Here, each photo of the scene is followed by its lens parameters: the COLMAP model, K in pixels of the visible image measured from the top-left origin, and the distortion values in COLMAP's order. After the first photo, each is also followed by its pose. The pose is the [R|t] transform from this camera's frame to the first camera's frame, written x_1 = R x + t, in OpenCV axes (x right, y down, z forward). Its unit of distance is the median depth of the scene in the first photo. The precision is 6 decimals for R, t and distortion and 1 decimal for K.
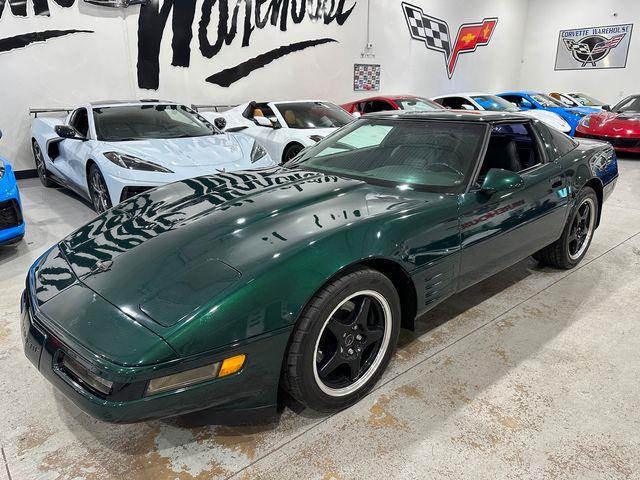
lens RADIAL K [[459.8, 0, 316.2], [0, 459.8, 240.9], [0, 0, 1]] dist [0.032791, -0.036691]
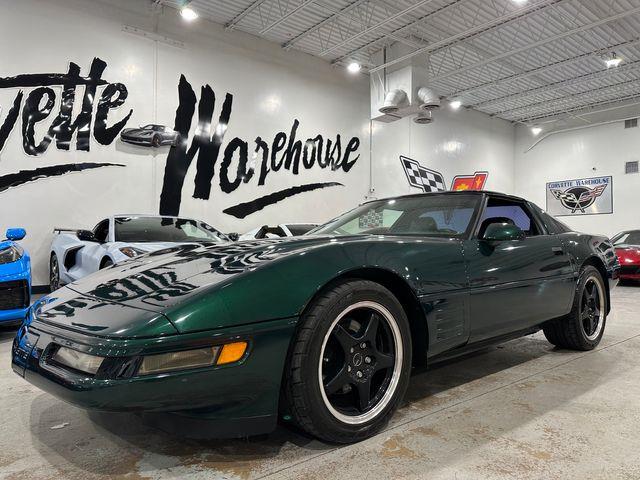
lens RADIAL K [[459.8, 0, 321.2], [0, 459.8, 232.7], [0, 0, 1]] dist [0.032791, -0.036691]
pose [[0.999936, 0.008044, -0.007925, 0.000860], [-0.010277, 0.939088, -0.343523, 0.072398], [0.004679, 0.343583, 0.939111, 0.007031]]
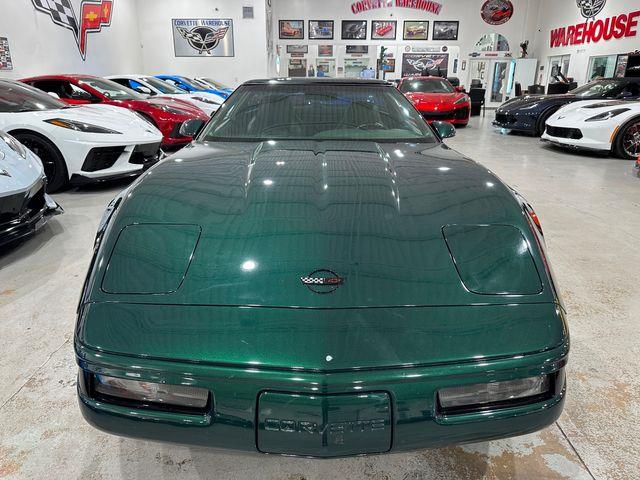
lens RADIAL K [[459.8, 0, 316.1], [0, 459.8, 235.8], [0, 0, 1]] dist [0.032791, -0.036691]
pose [[0.662525, -0.230750, 0.712612, -0.225747], [0.223038, 0.968985, 0.106405, -0.019838], [-0.715063, 0.088444, 0.693442, 0.128301]]
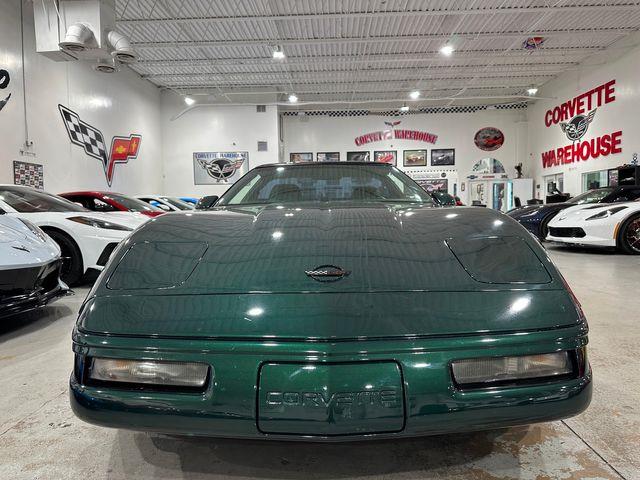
lens RADIAL K [[459.8, 0, 317.4], [0, 459.8, 237.5], [0, 0, 1]] dist [0.032791, -0.036691]
pose [[0.675578, -0.044460, 0.735947, -0.233436], [0.239524, 0.957272, -0.162045, 0.029076], [-0.697297, 0.285751, 0.657361, 0.133582]]
